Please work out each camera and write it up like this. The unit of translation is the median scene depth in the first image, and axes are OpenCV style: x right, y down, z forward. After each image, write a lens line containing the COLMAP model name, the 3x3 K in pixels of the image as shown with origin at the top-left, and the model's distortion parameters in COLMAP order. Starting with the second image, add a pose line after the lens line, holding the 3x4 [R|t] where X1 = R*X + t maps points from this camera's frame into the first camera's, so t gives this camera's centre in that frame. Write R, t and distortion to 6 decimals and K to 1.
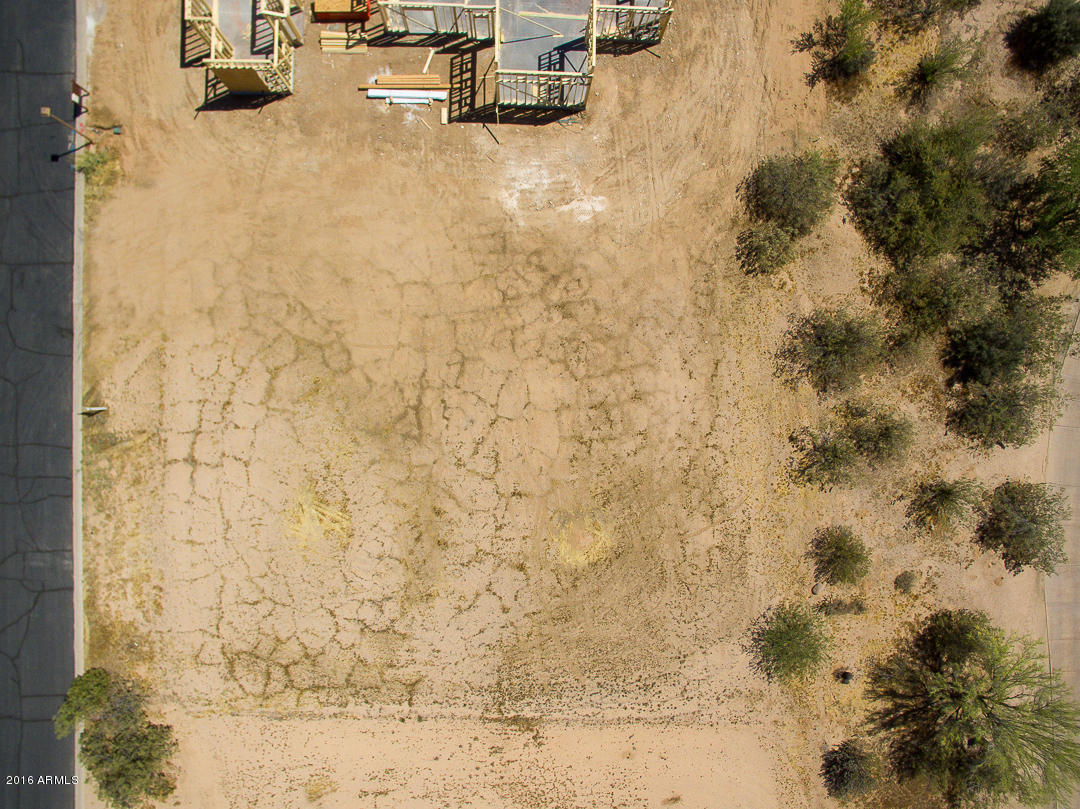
lens RADIAL K [[728.0, 0, 544.9], [0, 728.0, 412.7], [0, 0, 1]] dist [-0.124638, 0.090614]
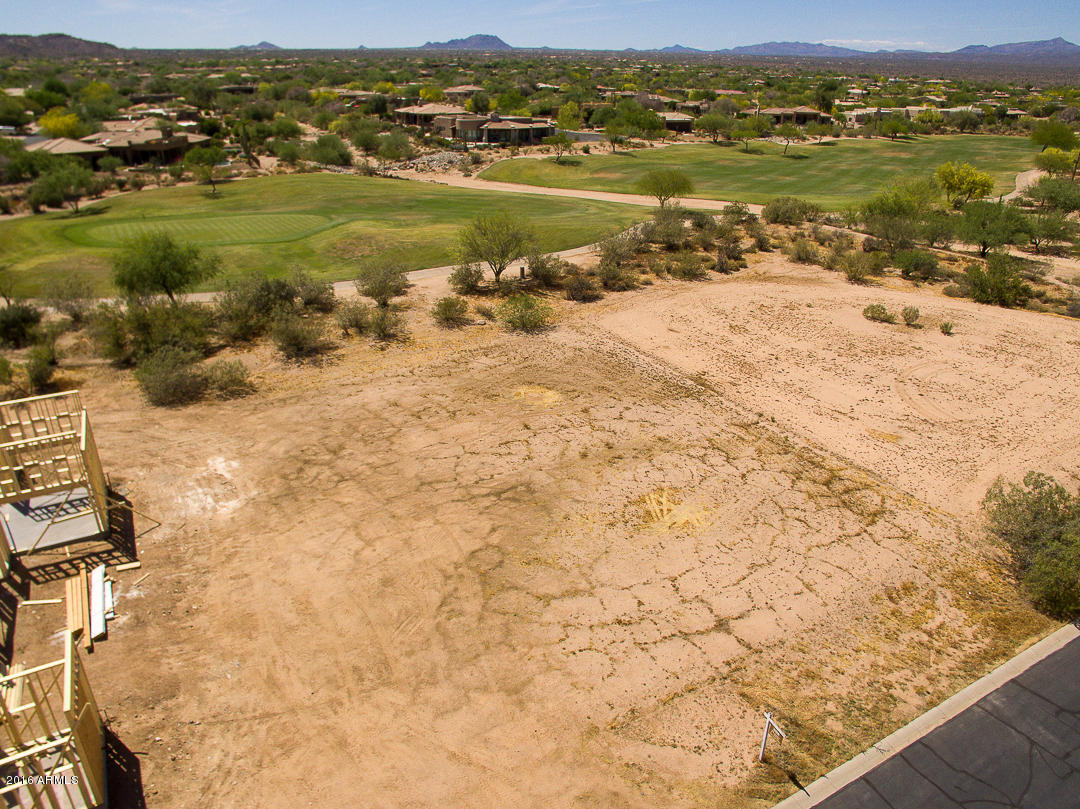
lens RADIAL K [[757.4, 0, 544.0], [0, 757.4, 409.2], [0, 0, 1]] dist [-0.127109, 0.093429]
pose [[-0.506878, -0.402704, 0.762171, -0.854293], [0.861856, -0.219615, 0.457136, -0.349379], [-0.016706, 0.888594, 0.458391, 0.491398]]
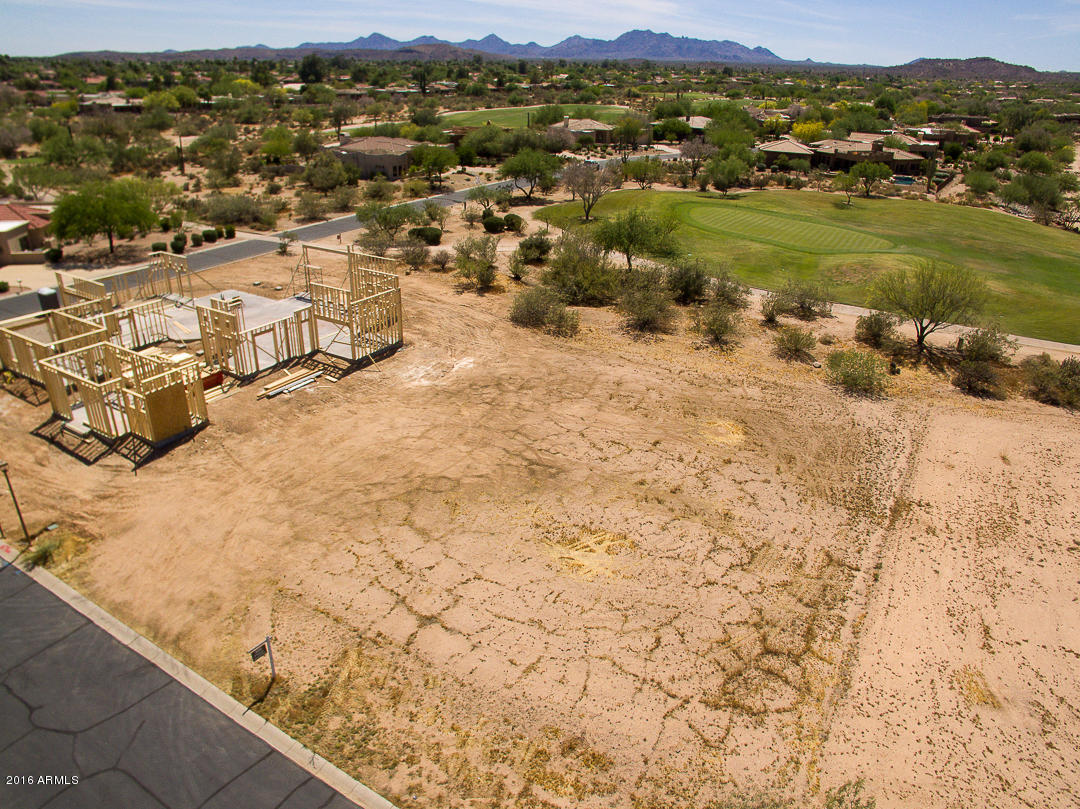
lens RADIAL K [[728.0, 0, 544.9], [0, 728.0, 412.7], [0, 0, 1]] dist [-0.124638, 0.090614]
pose [[0.501677, -0.399043, 0.767519, -0.881329], [0.865036, 0.225458, -0.448198, 0.424807], [0.005807, 0.888782, 0.458294, 0.497441]]
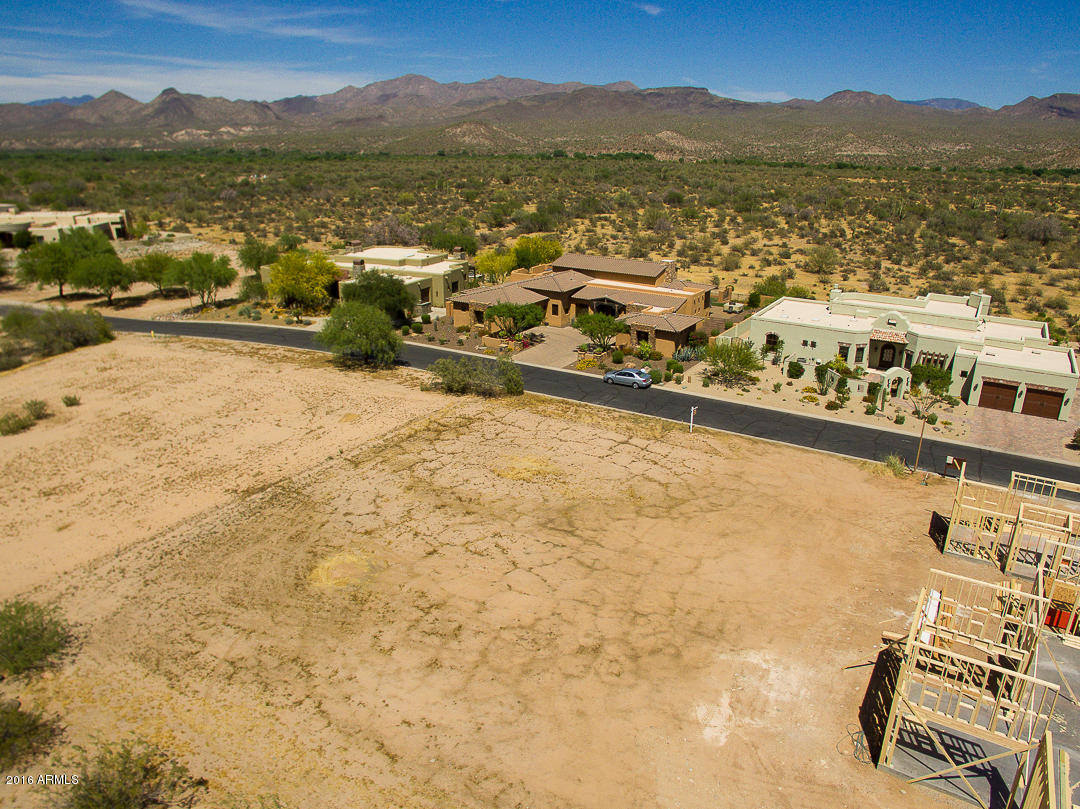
lens RADIAL K [[757.4, 0, 544.0], [0, 757.4, 409.2], [0, 0, 1]] dist [-0.127109, 0.093429]
pose [[-0.514549, 0.248826, -0.820564, 0.610307], [-0.856351, -0.197817, 0.477004, -0.414377], [-0.043630, 0.948132, 0.314869, 0.536710]]
